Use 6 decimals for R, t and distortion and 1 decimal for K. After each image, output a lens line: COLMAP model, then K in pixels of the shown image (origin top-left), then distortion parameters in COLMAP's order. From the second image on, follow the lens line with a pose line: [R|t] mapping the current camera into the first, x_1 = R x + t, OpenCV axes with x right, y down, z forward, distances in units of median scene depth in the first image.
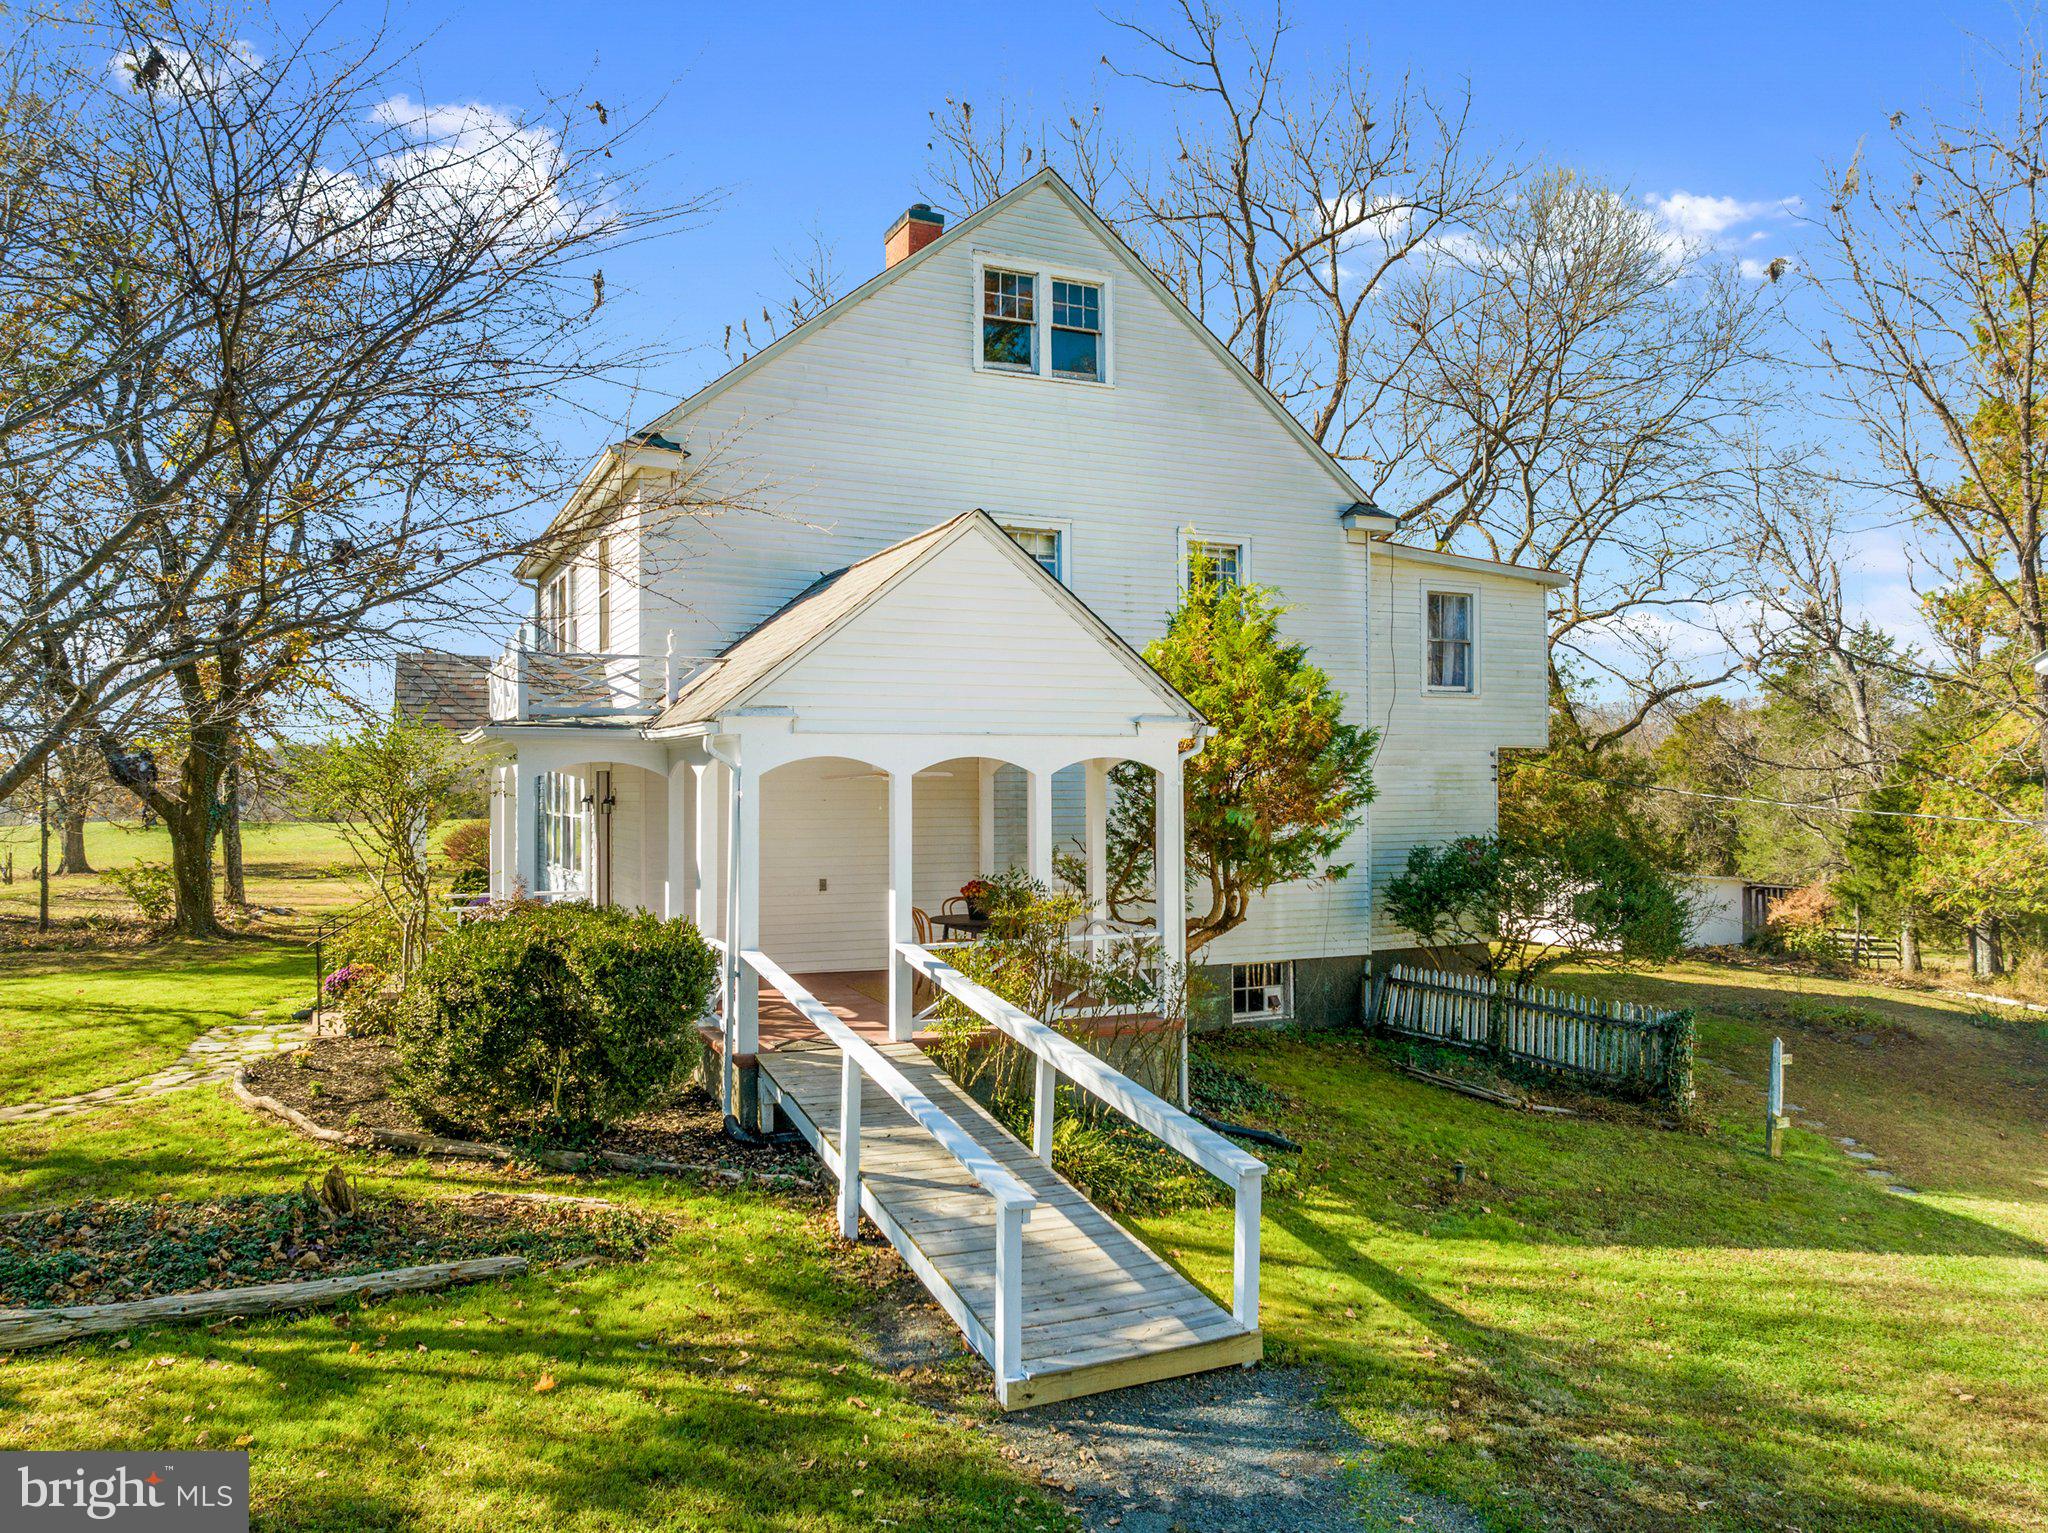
lens RADIAL K [[1426.8, 0, 1024.0], [0, 1426.8, 766.5], [0, 0, 1]] dist [-0.029941, -0.001259]
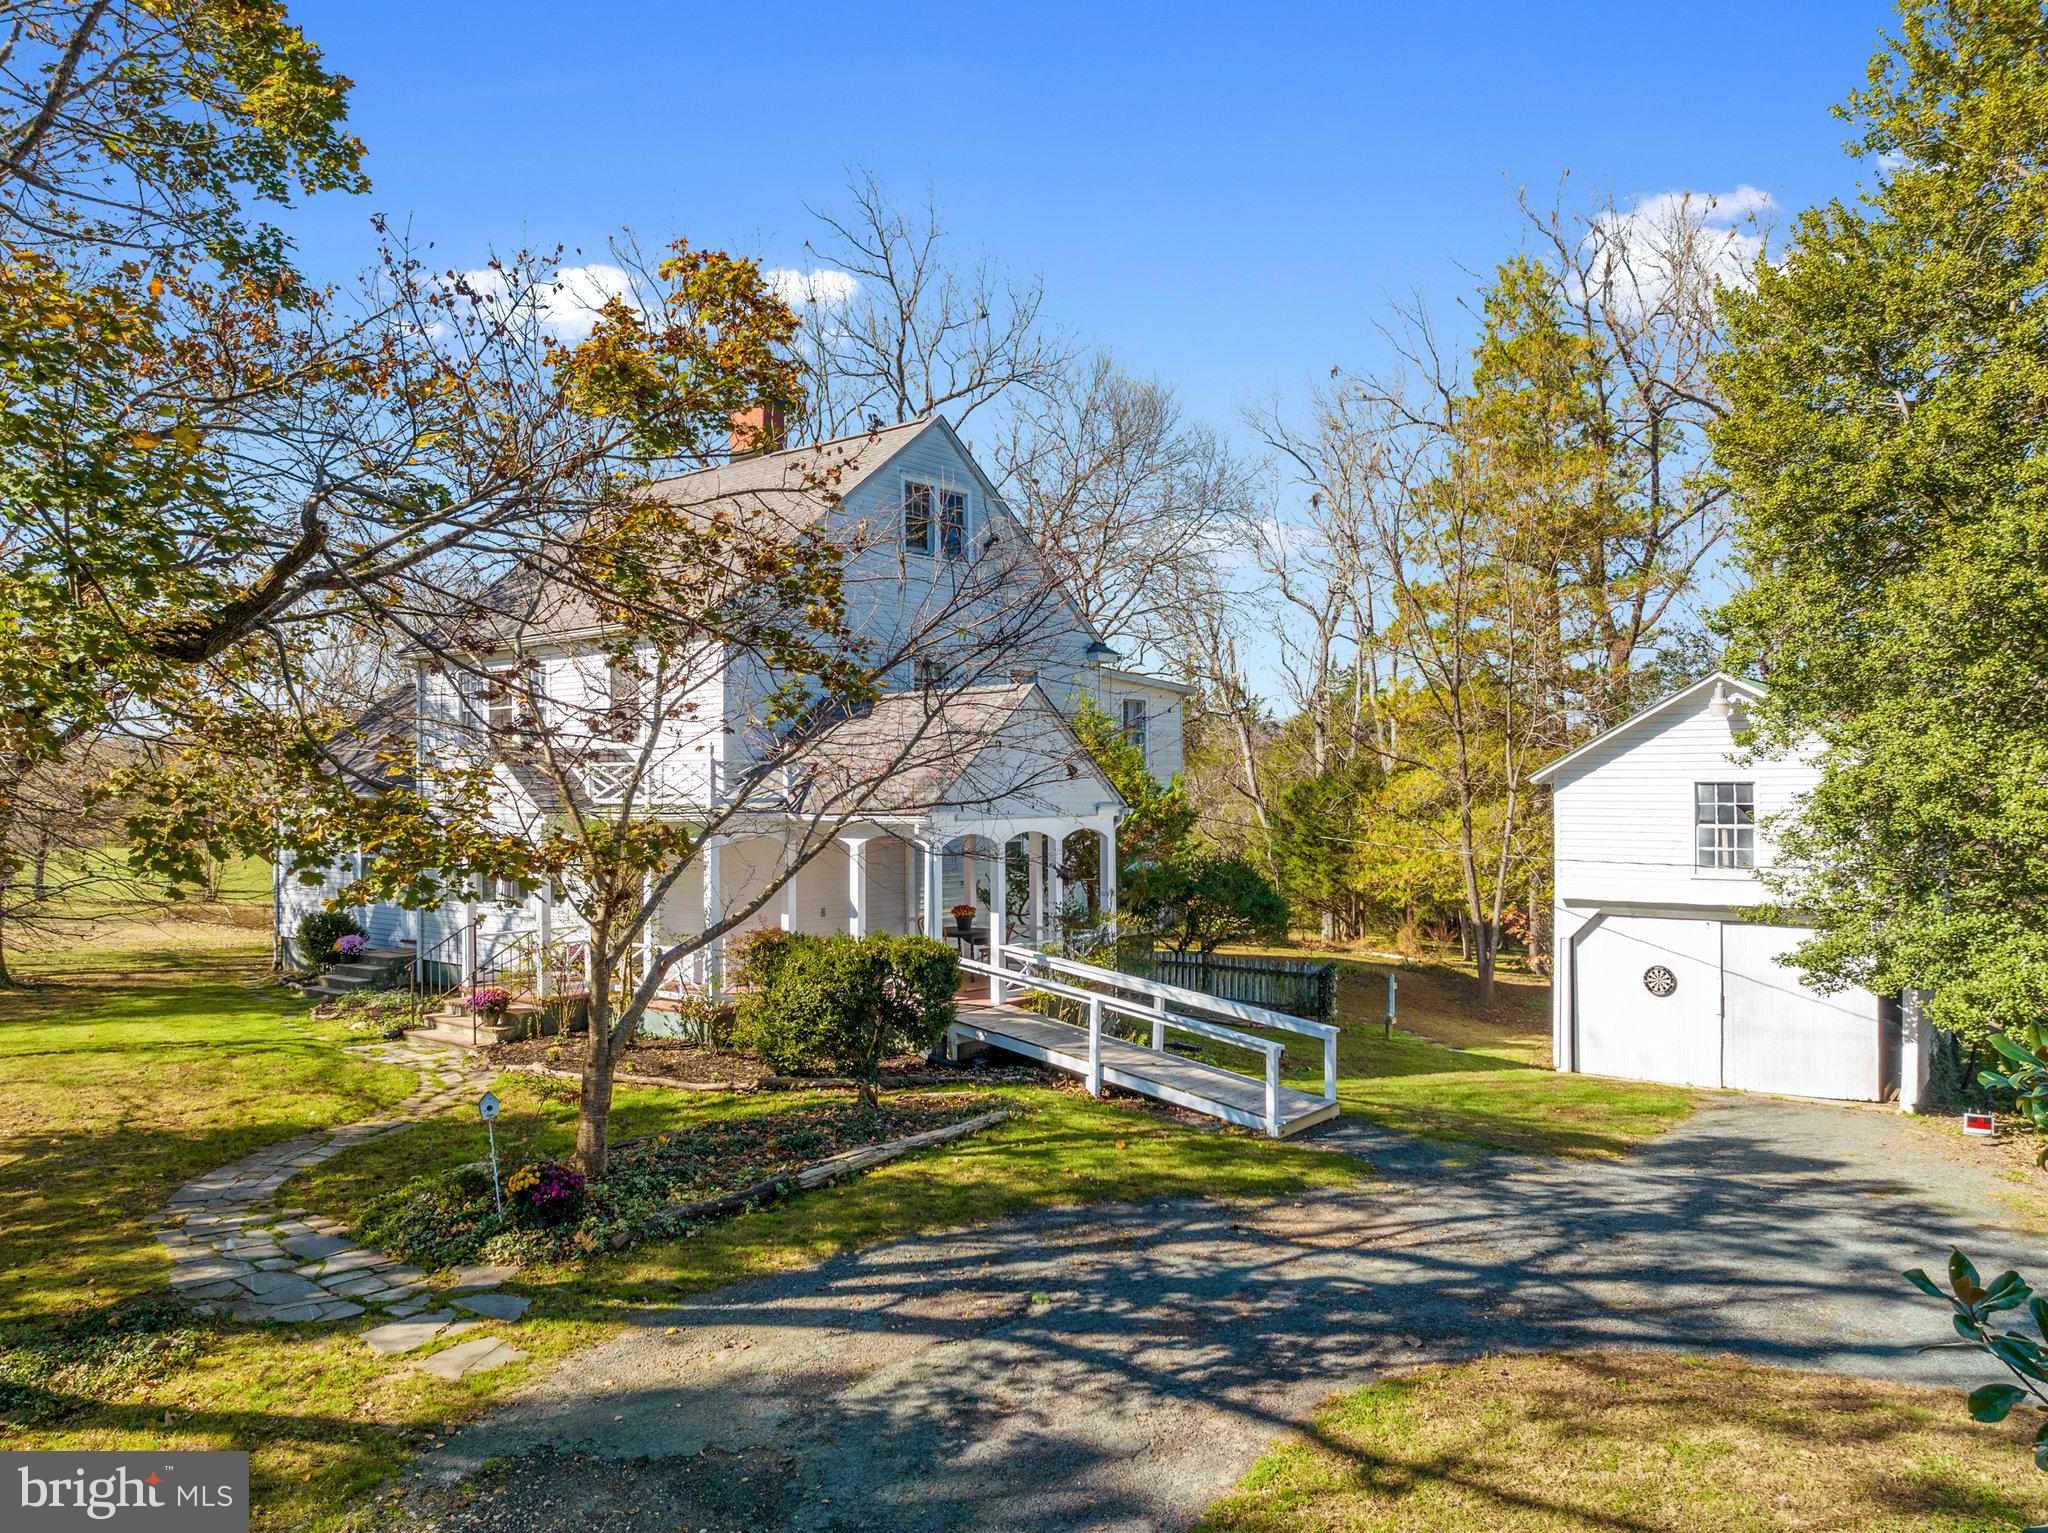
lens RADIAL K [[1426.8, 0, 1024.0], [0, 1426.8, 766.5], [0, 0, 1]] dist [-0.029941, -0.001259]
pose [[0.896807, 0.005998, 0.442381, -0.729915], [-0.005372, 0.999982, -0.002668, -0.072945], [-0.442389, 0.000016, 0.896823, -0.461134]]
